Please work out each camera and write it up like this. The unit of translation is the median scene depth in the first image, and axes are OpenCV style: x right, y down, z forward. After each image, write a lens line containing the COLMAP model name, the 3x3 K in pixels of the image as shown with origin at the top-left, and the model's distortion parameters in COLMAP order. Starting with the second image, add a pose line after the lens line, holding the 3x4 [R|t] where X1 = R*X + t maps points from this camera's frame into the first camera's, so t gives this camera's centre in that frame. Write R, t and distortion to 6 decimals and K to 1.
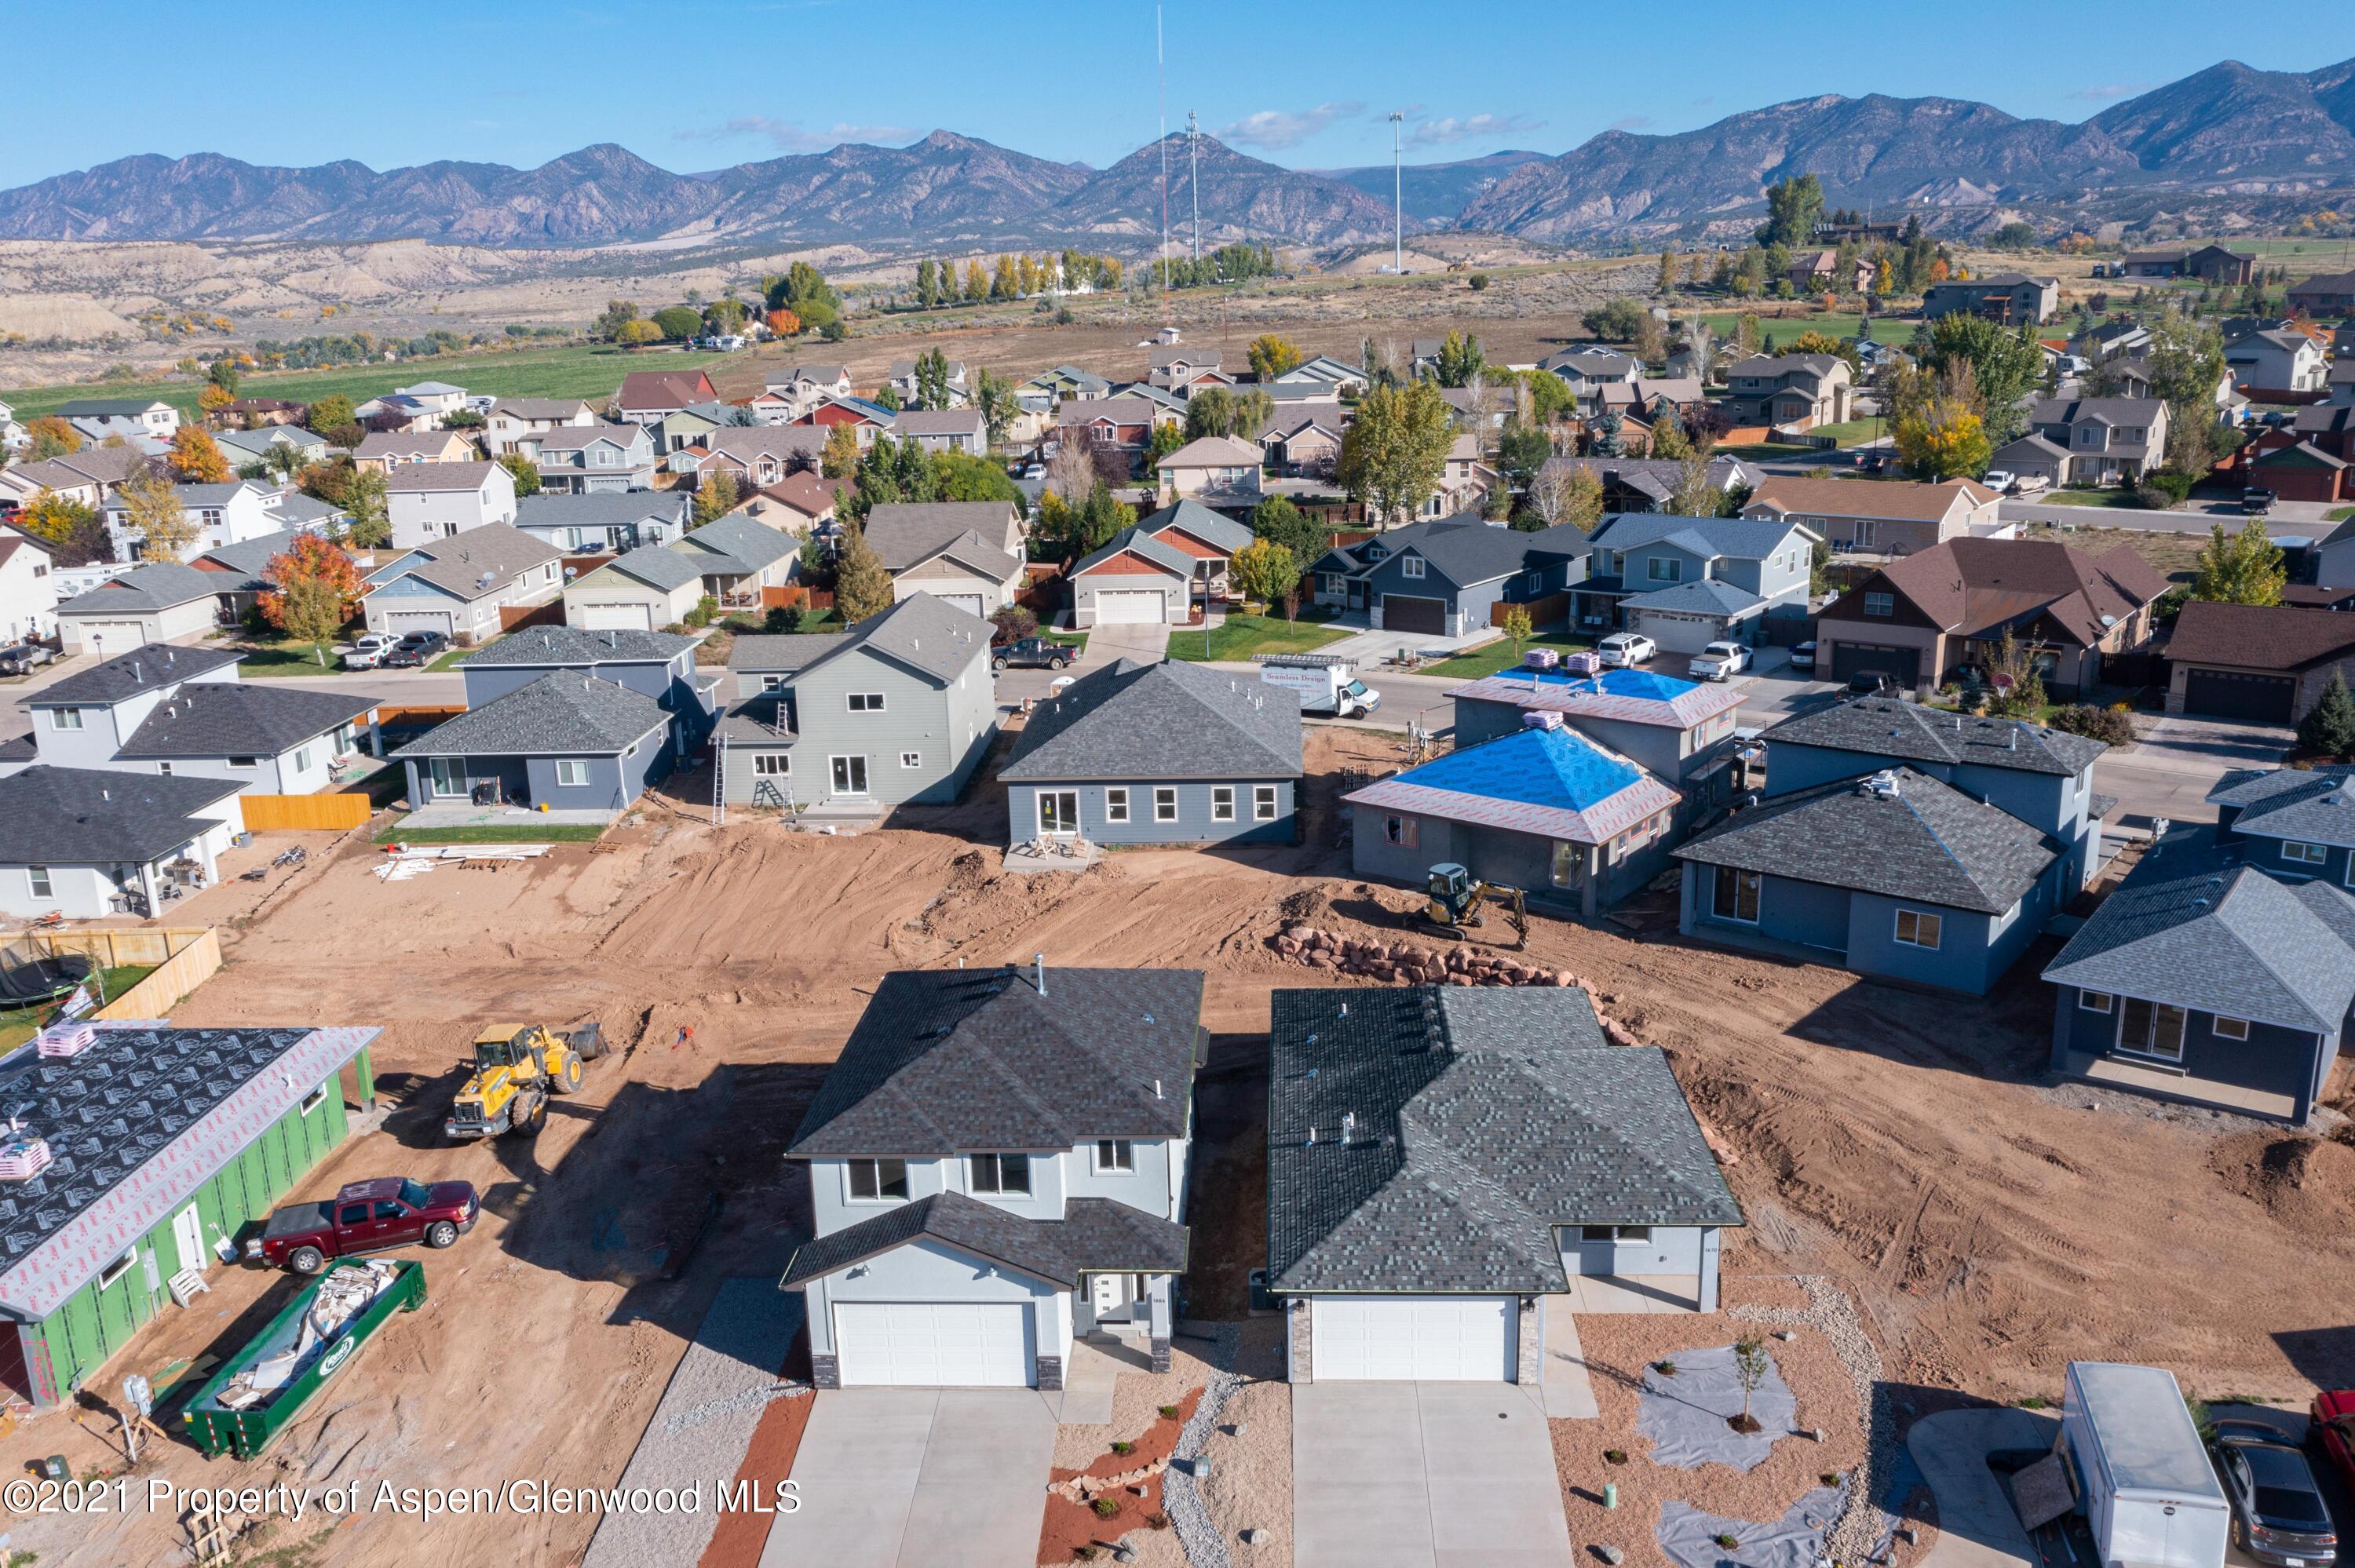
lens RADIAL K [[1872.6, 0, 1177.5], [0, 1872.6, 784.0], [0, 0, 1]] dist [-0.002923, 0.004893]
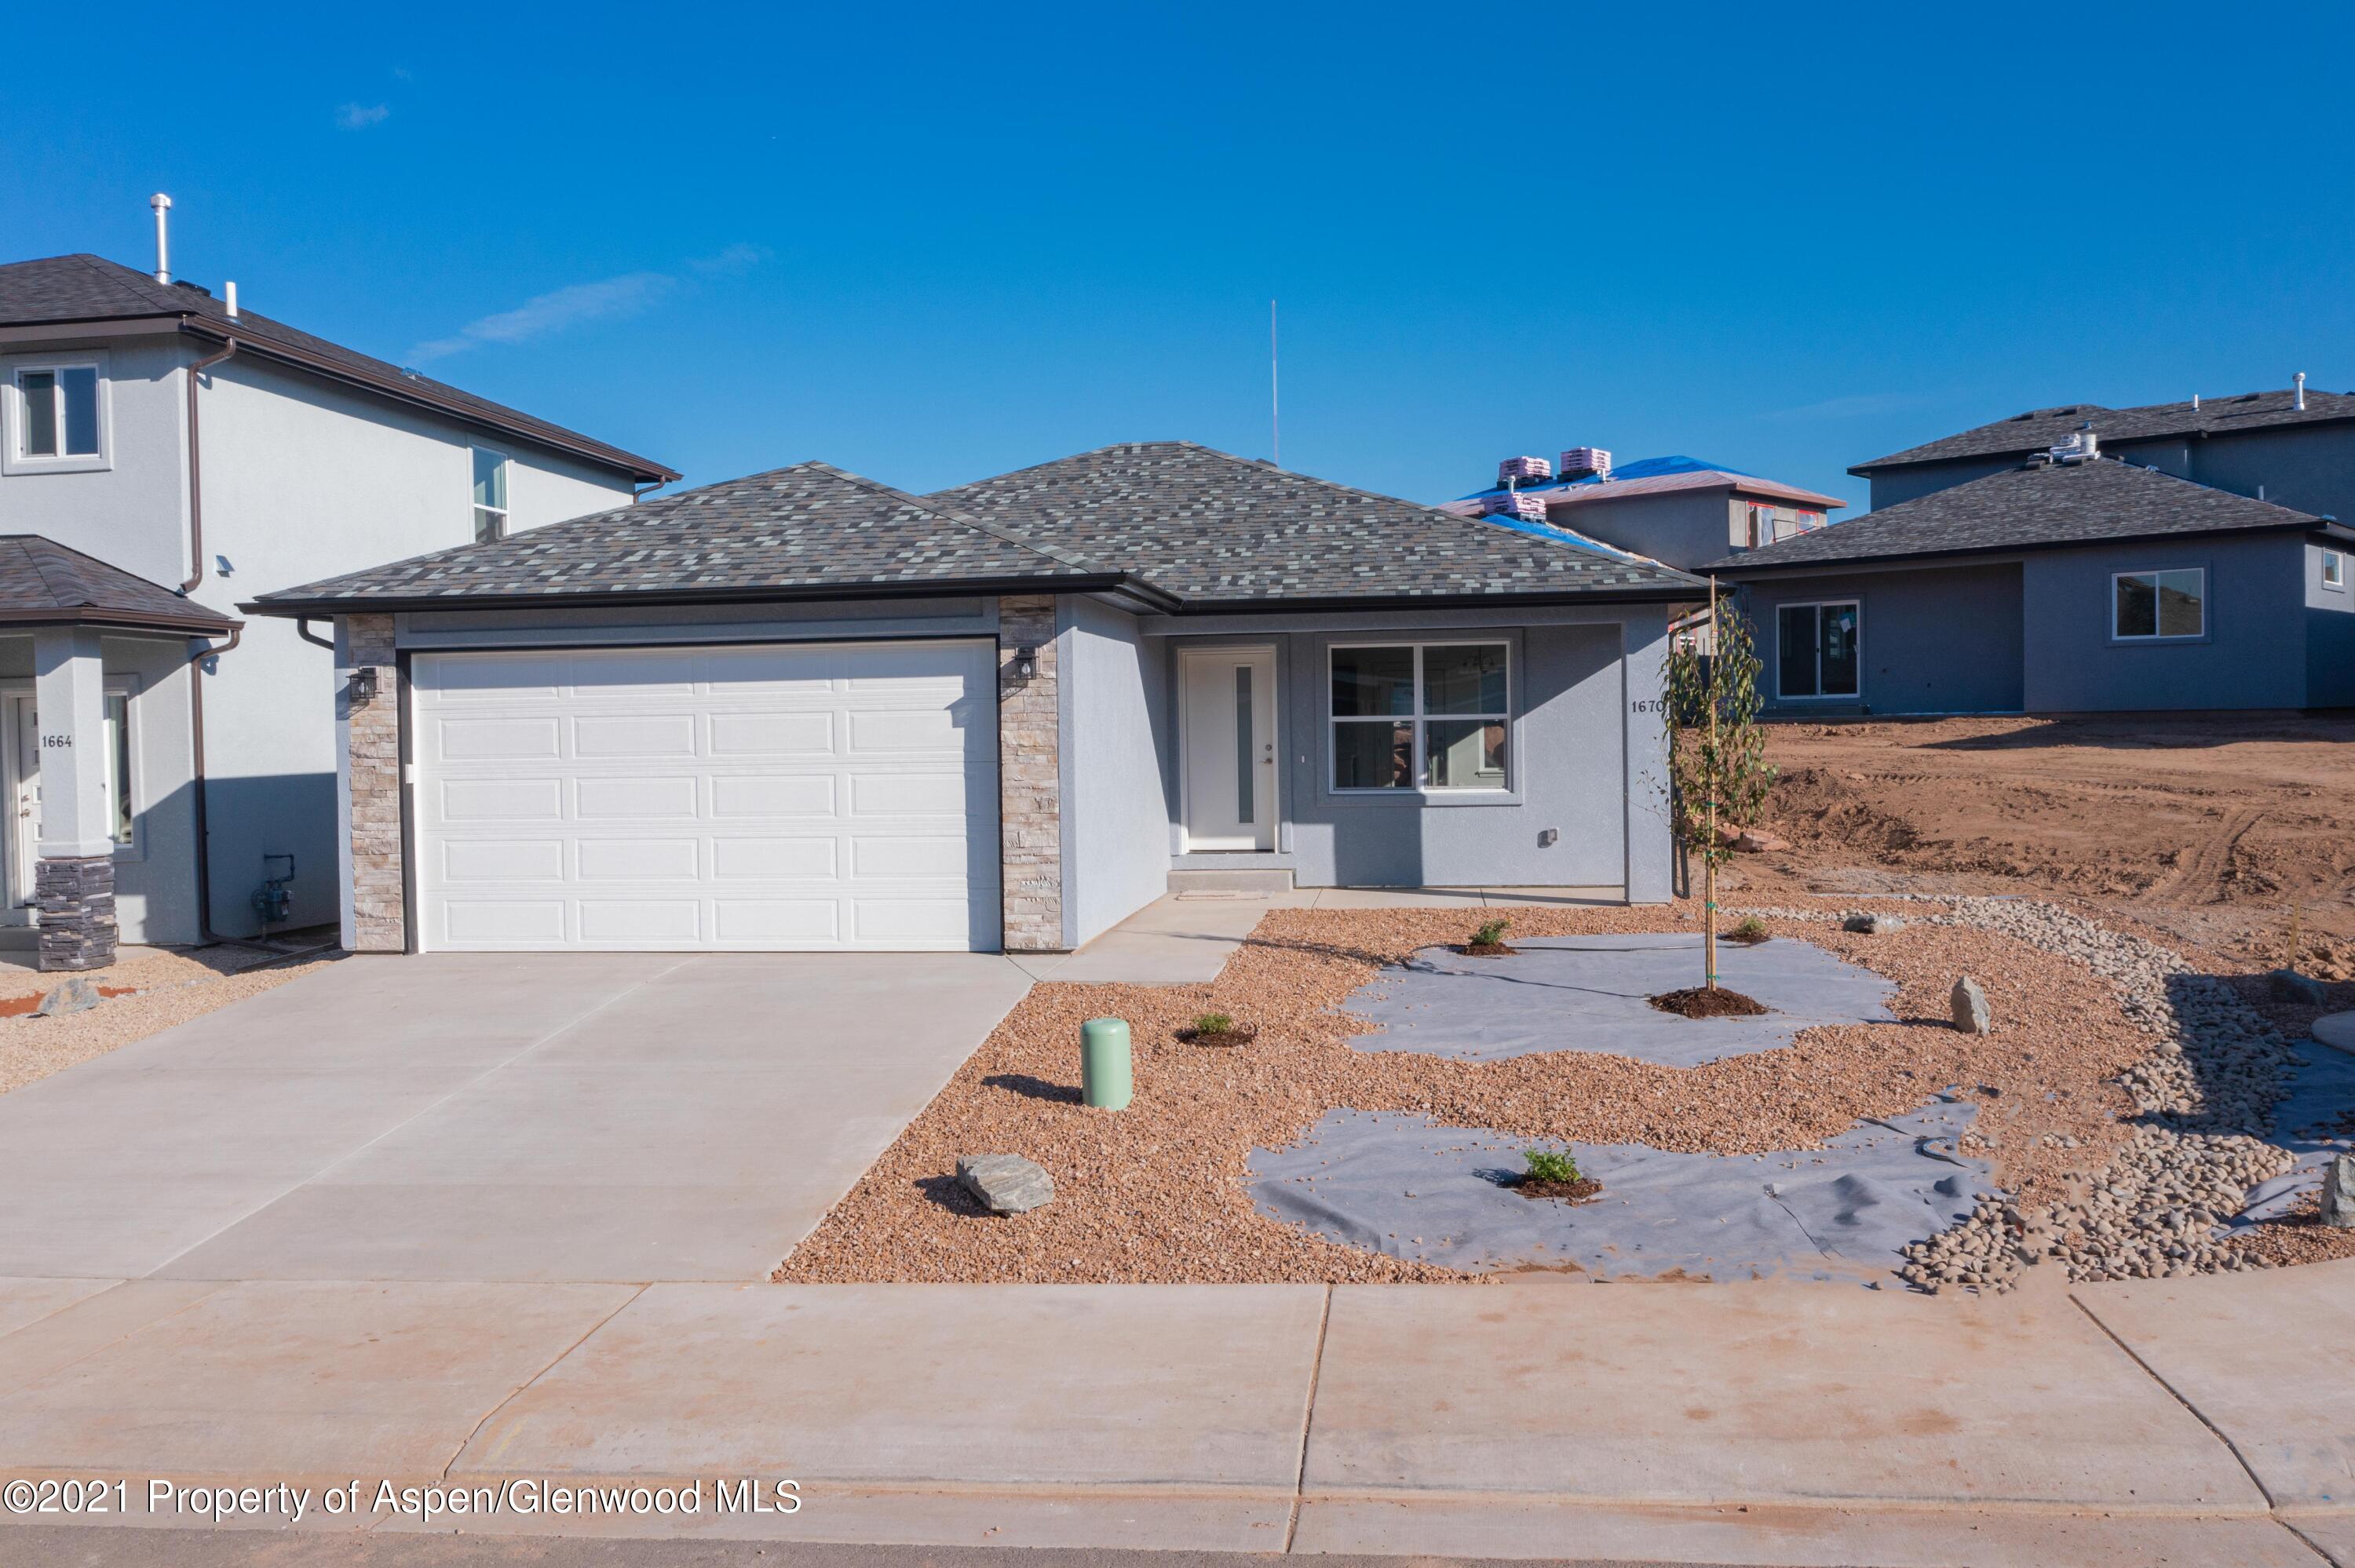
lens RADIAL K [[1944.7, 0, 1177.5], [0, 1944.7, 784.0], [0, 0, 1]] dist [-0.007373, -0.002058]
pose [[0.996332, 0.011438, -0.084806, 0.236072], [-0.032771, 0.966476, -0.254658, 0.372018], [0.079051, 0.256503, 0.963305, 0.663344]]
